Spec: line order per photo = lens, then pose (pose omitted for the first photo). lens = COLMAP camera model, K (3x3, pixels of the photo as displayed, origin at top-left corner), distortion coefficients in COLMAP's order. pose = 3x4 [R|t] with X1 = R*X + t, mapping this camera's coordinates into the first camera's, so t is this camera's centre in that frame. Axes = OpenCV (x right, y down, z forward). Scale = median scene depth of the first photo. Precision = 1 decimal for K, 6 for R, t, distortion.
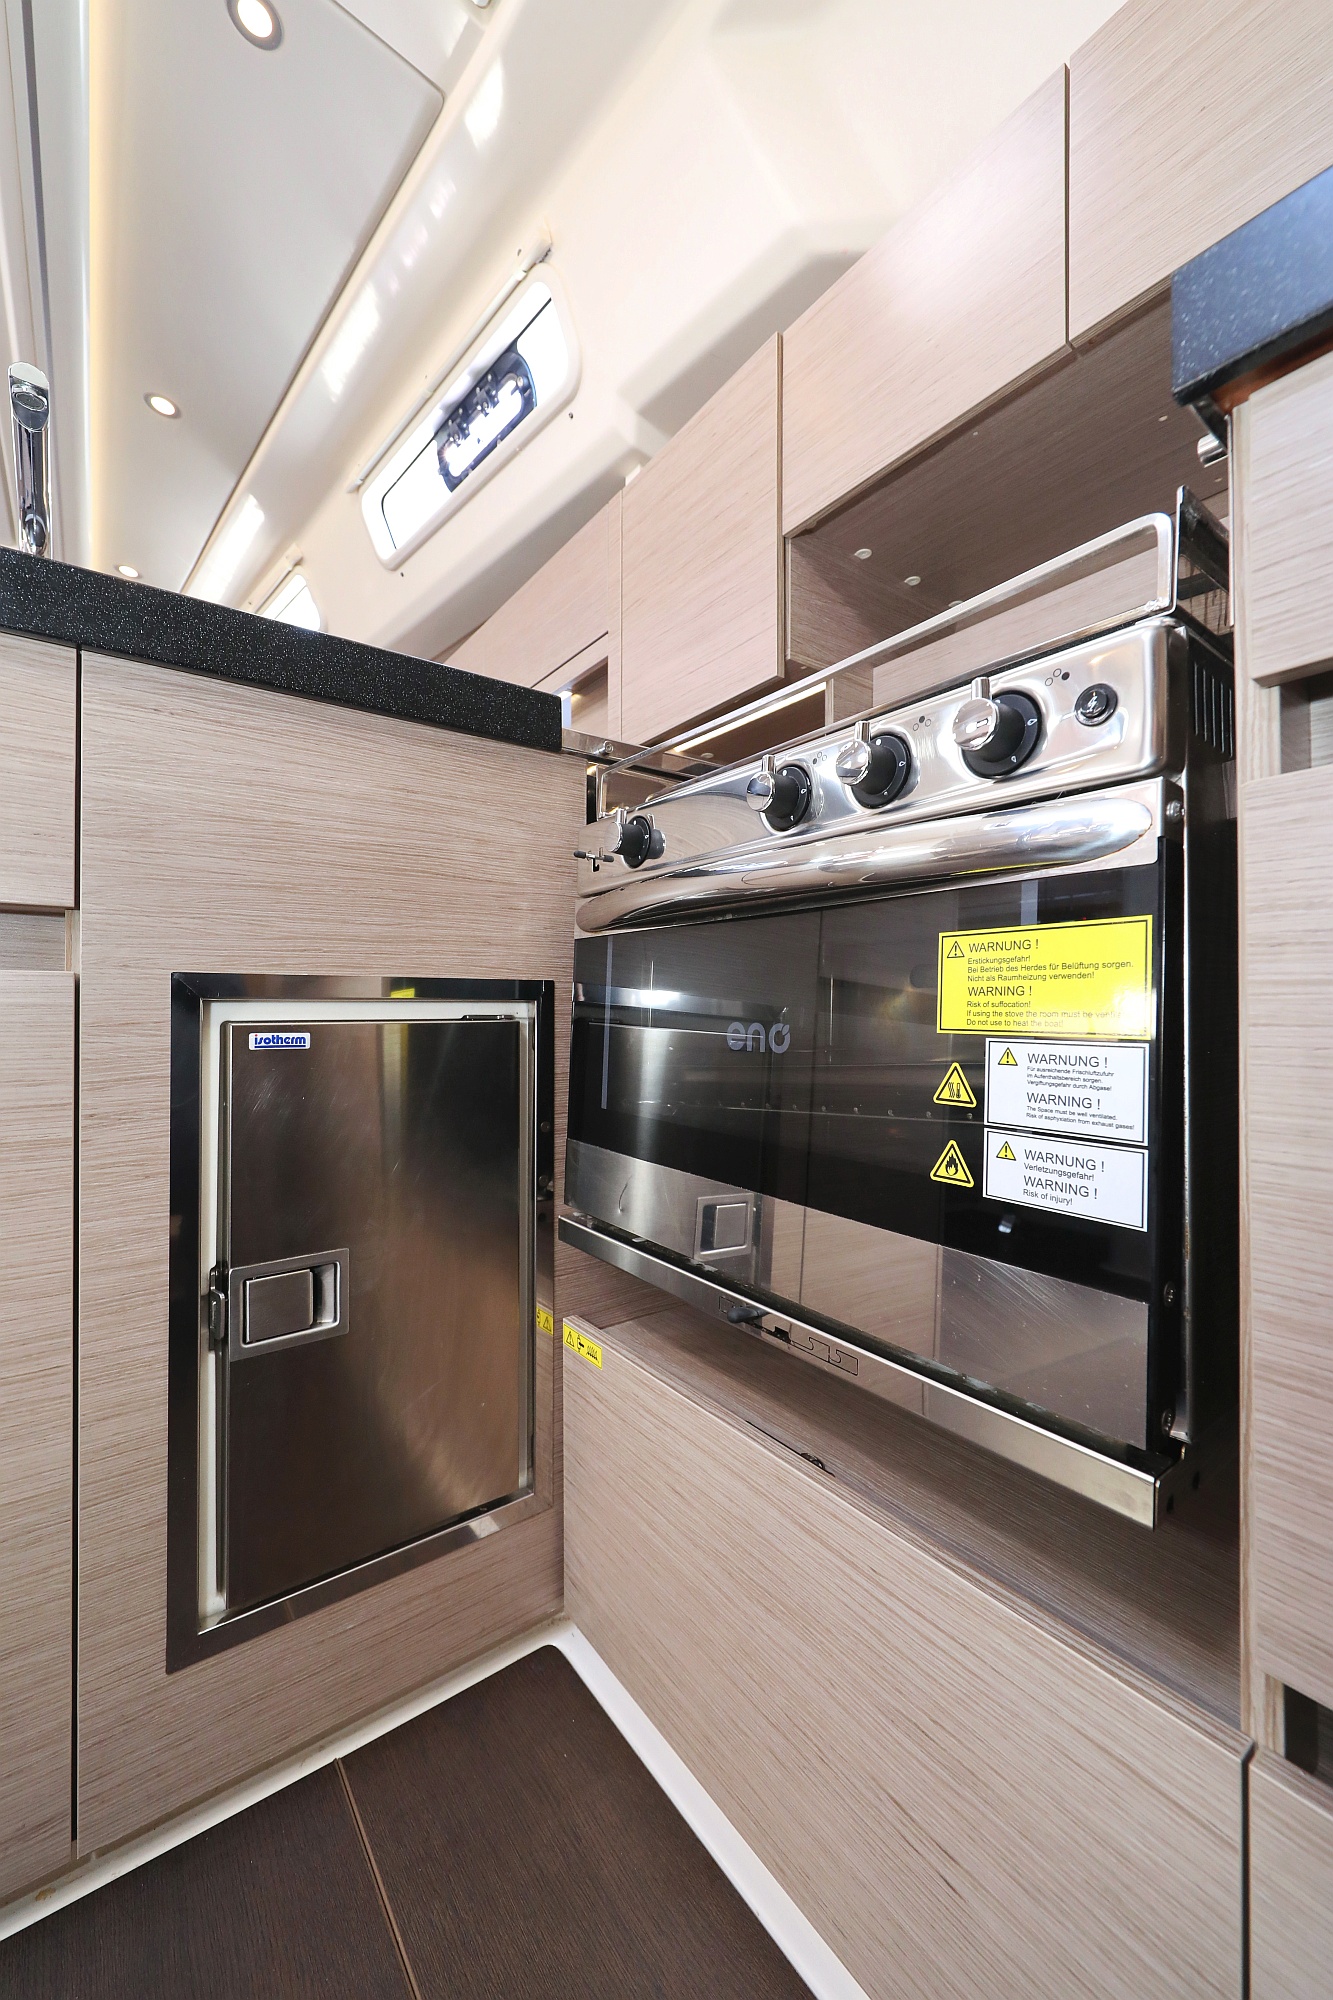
lens RADIAL K [[776.0, 0, 664.4], [0, 776.0, 1004.3], [0, 0, 1]] dist [0.000079, 0.000015]
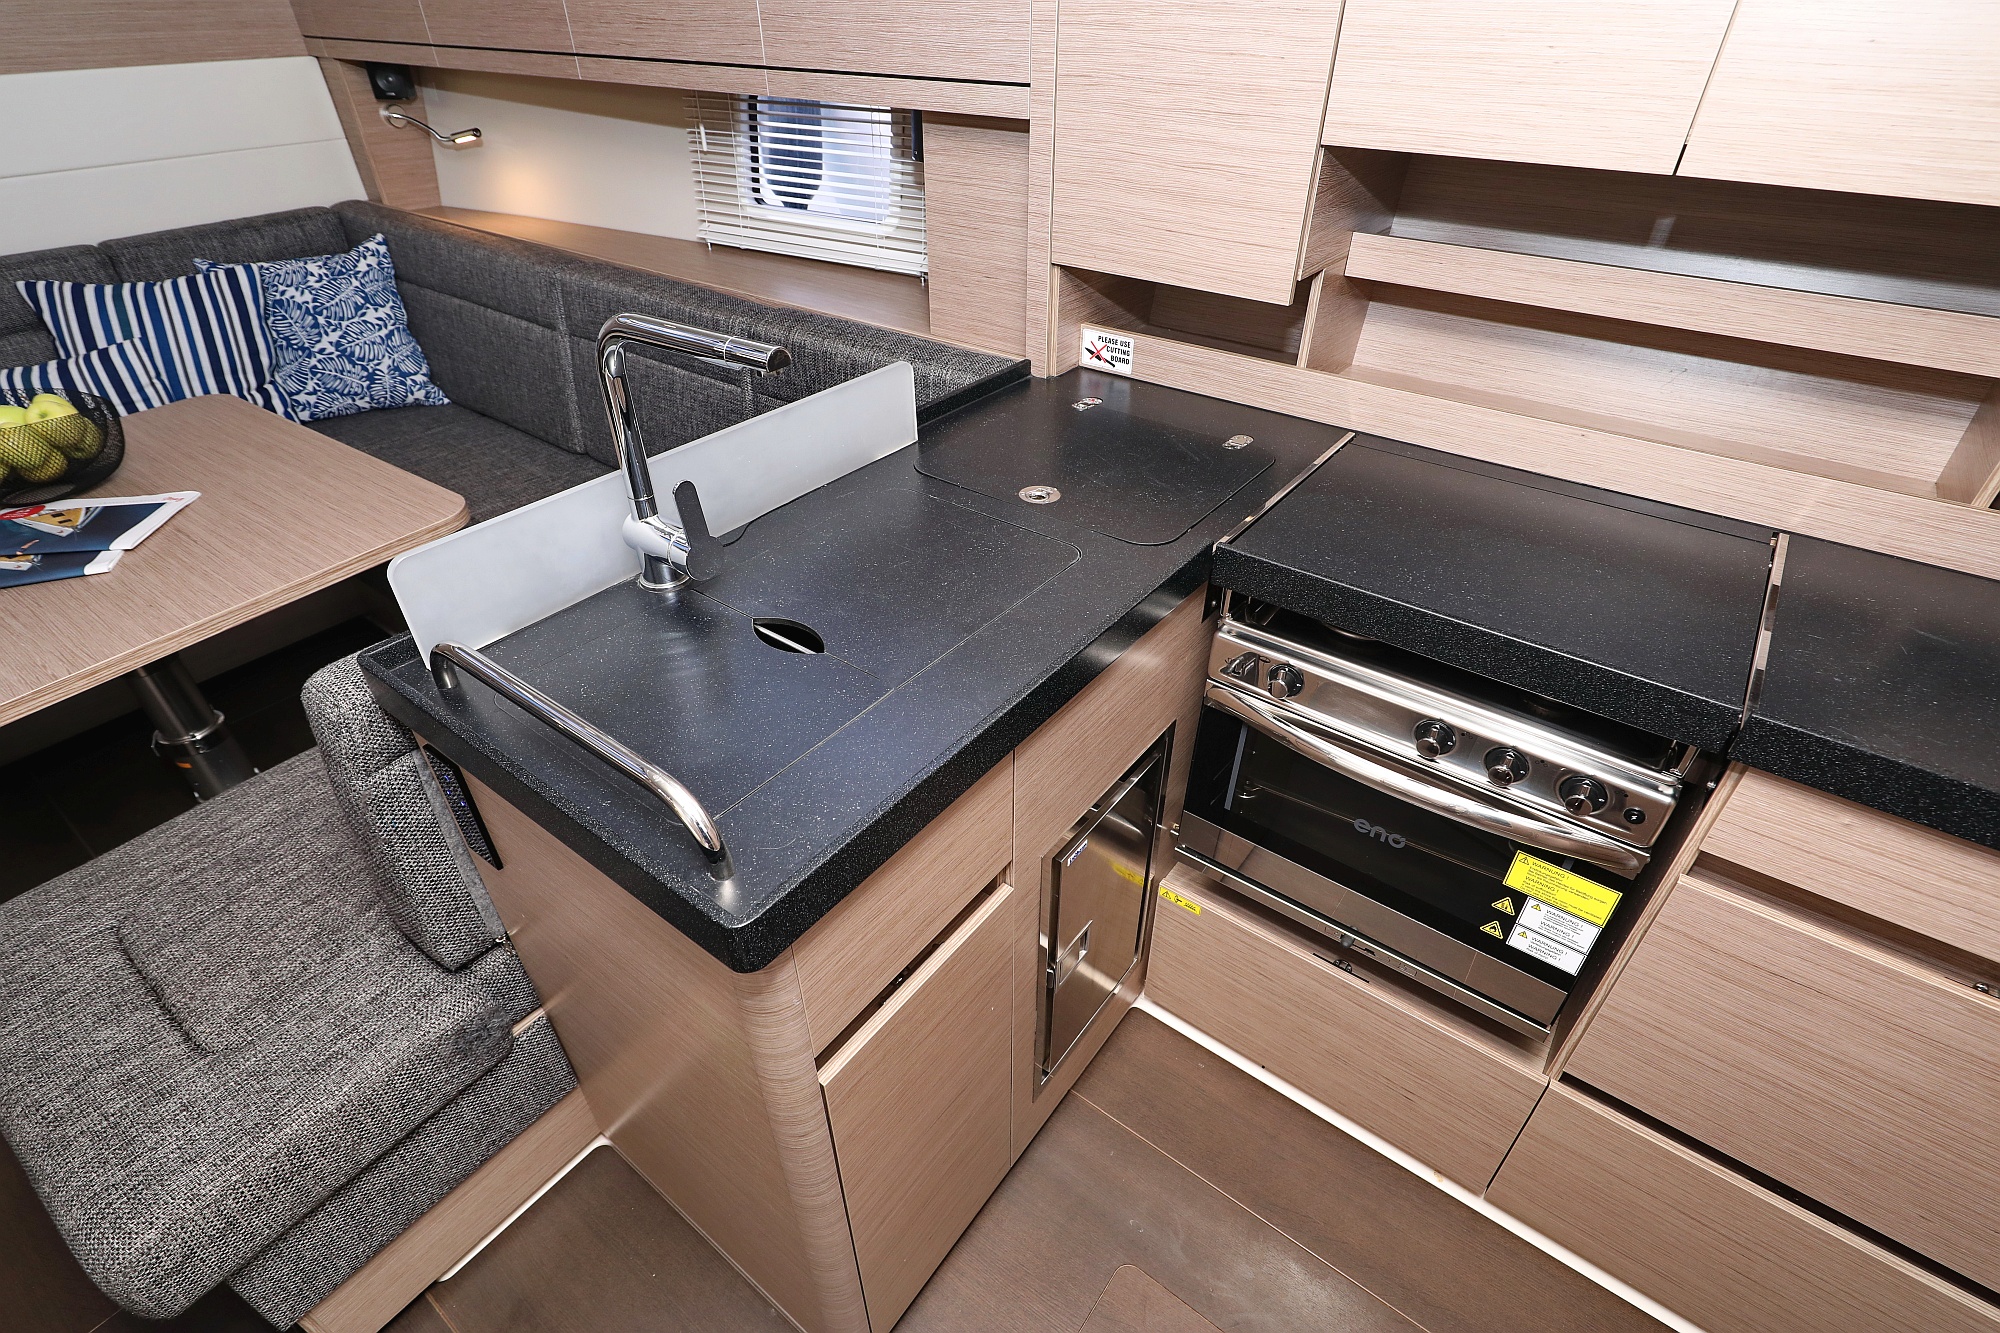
lens RADIAL K [[962.1, 0, 997.6], [0, 962.1, 668.5], [0, 0, 1]] dist [0.000372, 0.000004]
pose [[0.962481, -0.162451, 0.217346, -1.579513], [0.004753, 0.810956, 0.585088, -2.157341], [-0.271306, -0.562104, 0.781302, -0.382368]]
